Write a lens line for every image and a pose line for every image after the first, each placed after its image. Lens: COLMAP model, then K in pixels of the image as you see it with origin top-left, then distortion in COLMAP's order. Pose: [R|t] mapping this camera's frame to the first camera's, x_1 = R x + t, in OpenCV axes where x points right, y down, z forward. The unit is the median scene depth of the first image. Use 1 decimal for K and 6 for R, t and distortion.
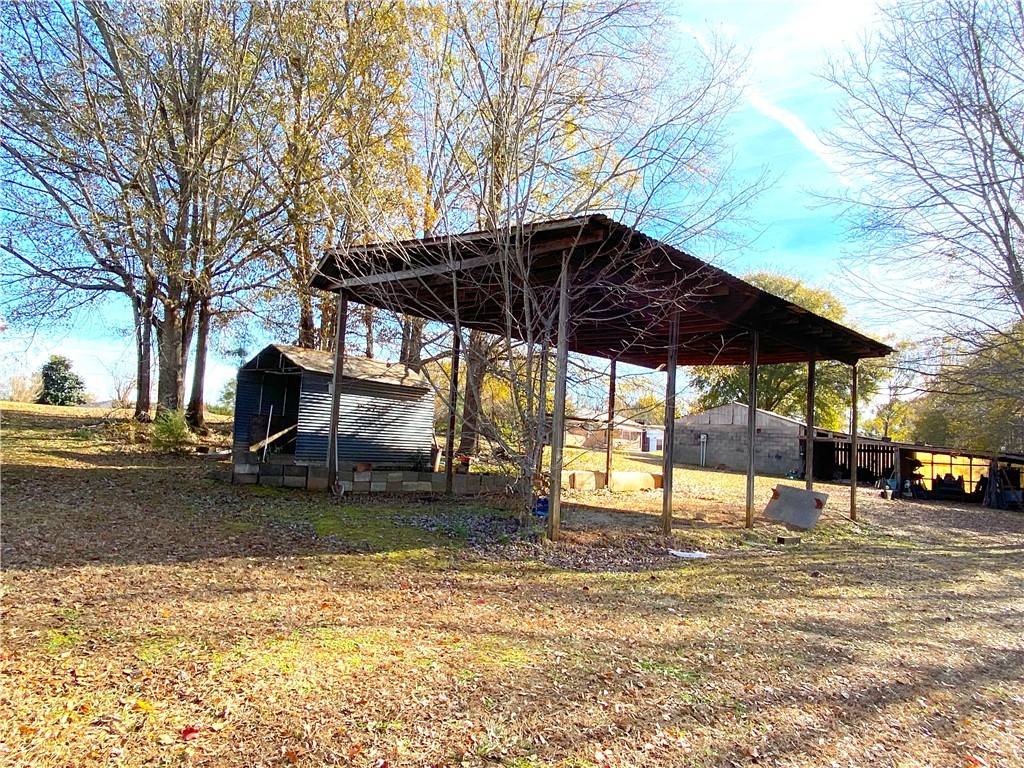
lens RADIAL K [[682.0, 0, 512.0], [0, 682.0, 384.0], [0, 0, 1]] dist [-0.000101, -0.001943]
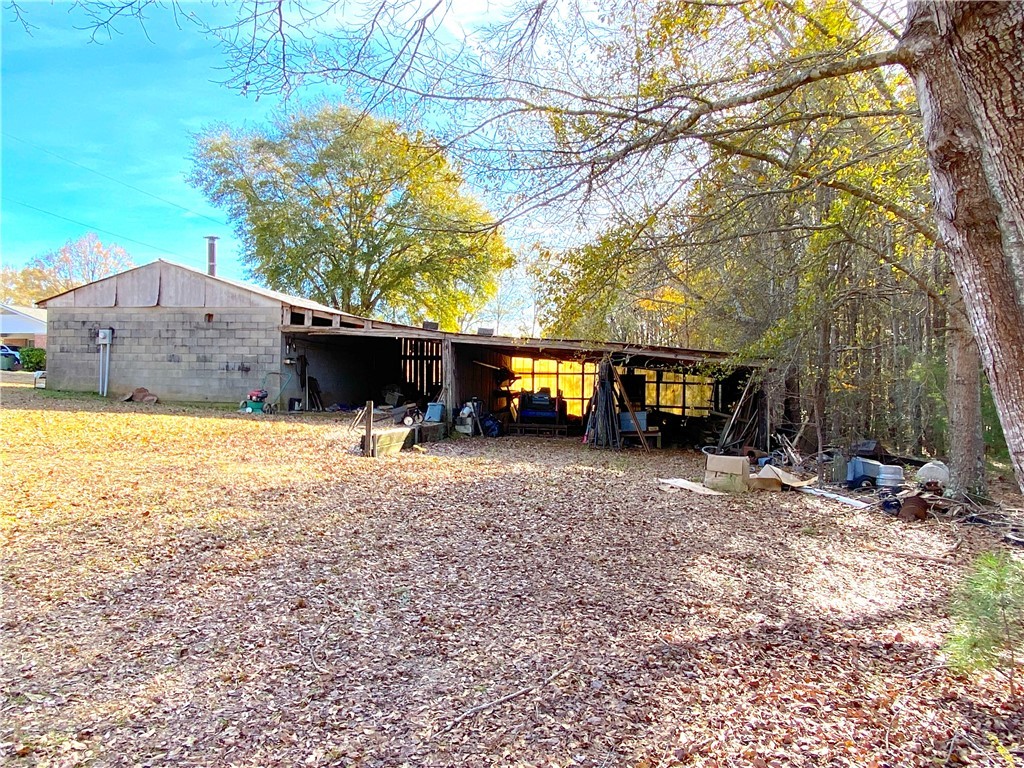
lens RADIAL K [[682.0, 0, 512.0], [0, 682.0, 384.0], [0, 0, 1]] dist [-0.000101, -0.001943]
pose [[0.906908, -0.038924, 0.419527, 0.351257], [-0.003951, 0.994894, 0.100848, 0.065496], [-0.421310, -0.093117, 0.902124, 0.458201]]
